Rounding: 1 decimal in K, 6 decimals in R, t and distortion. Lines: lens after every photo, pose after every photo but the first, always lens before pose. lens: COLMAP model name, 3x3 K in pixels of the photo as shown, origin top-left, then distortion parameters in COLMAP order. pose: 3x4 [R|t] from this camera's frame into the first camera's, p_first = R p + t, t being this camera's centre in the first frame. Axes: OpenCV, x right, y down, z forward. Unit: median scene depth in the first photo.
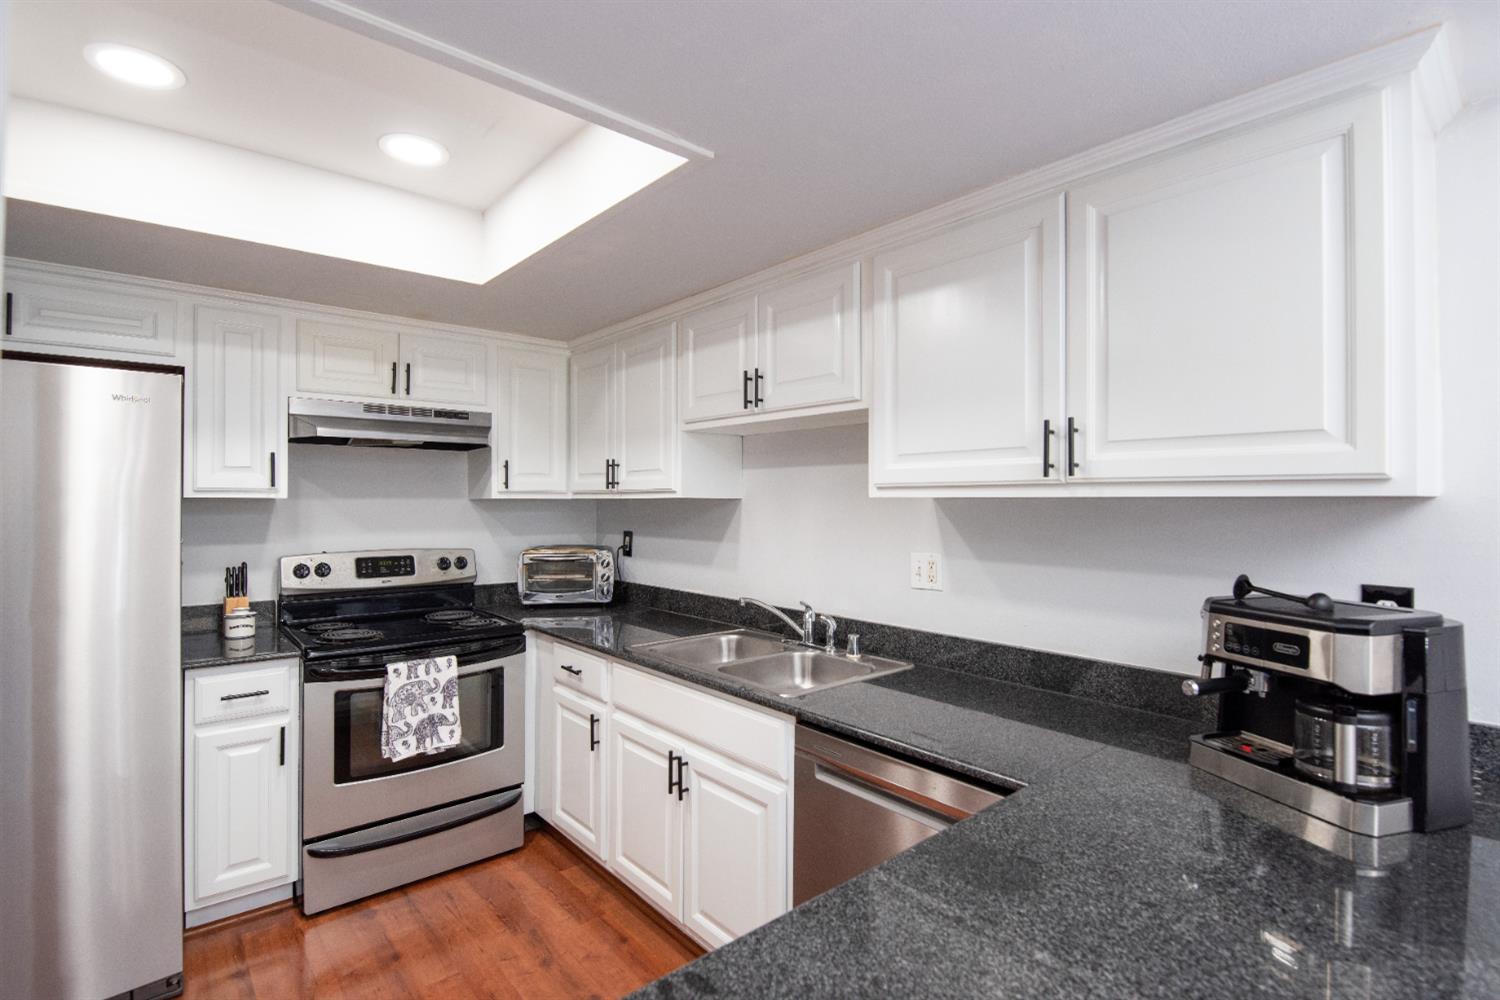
lens RADIAL K [[734.1, 0, 751.9], [0, 734.1, 492.0], [0, 0, 1]] dist [-0.001593, -0.006052]
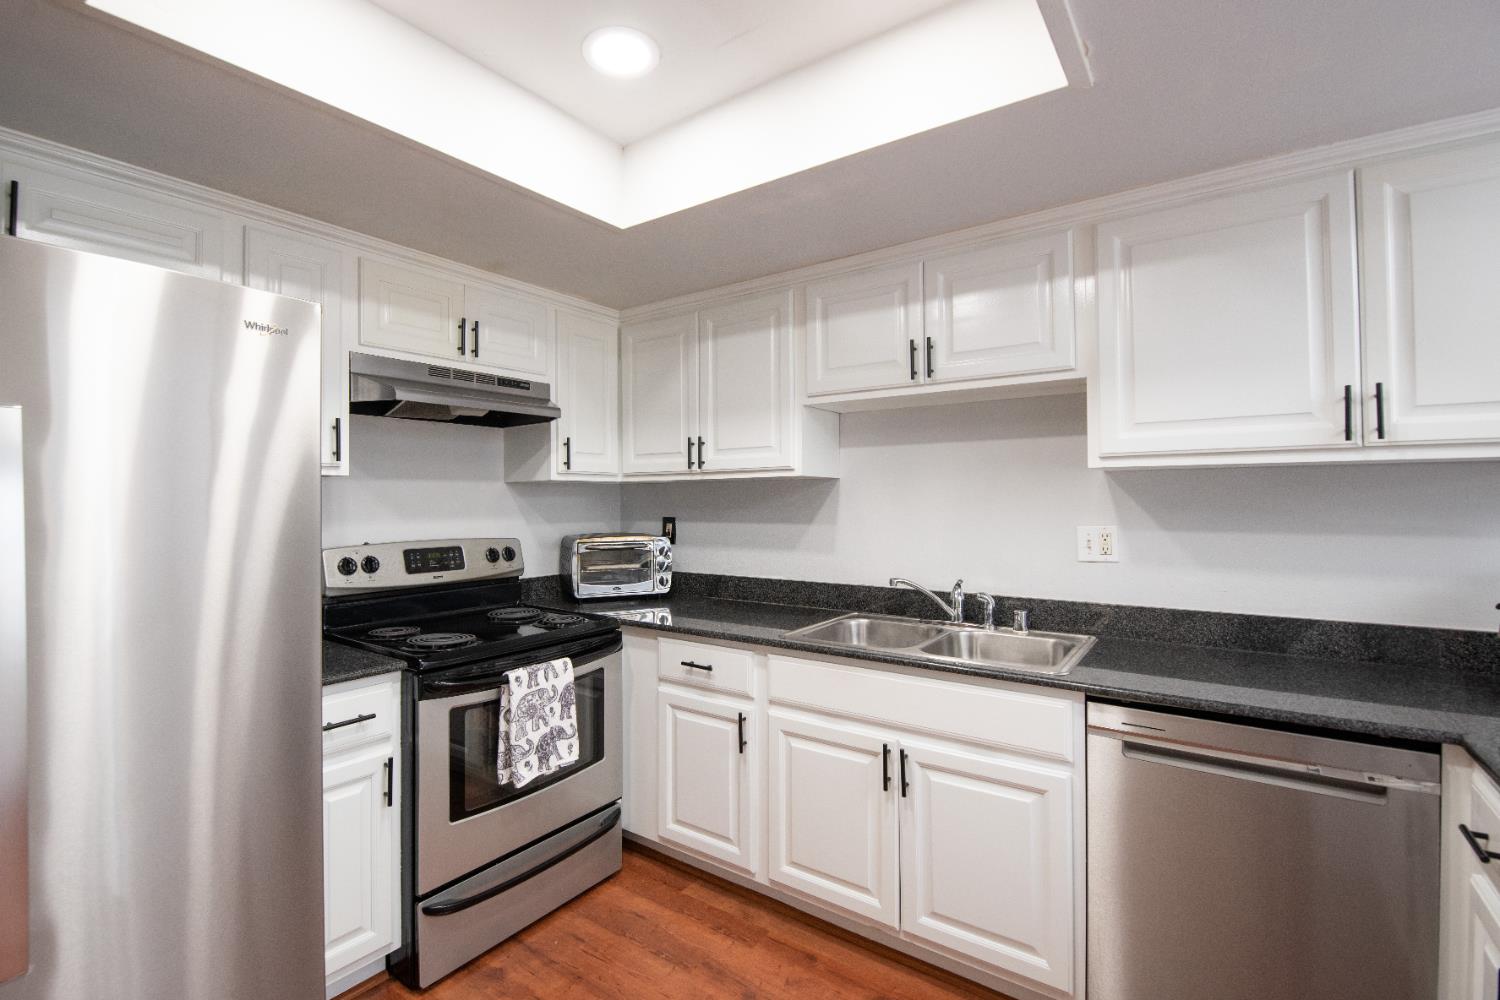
lens RADIAL K [[698.2, 0, 736.1], [0, 698.2, 483.5], [0, 0, 1]] dist [-0.010670, -0.002327]
pose [[0.973425, -0.002766, 0.228990, -0.409721], [0.005120, 0.999940, -0.009686, 0.027547], [-0.228950, 0.010601, 0.973380, 0.157321]]
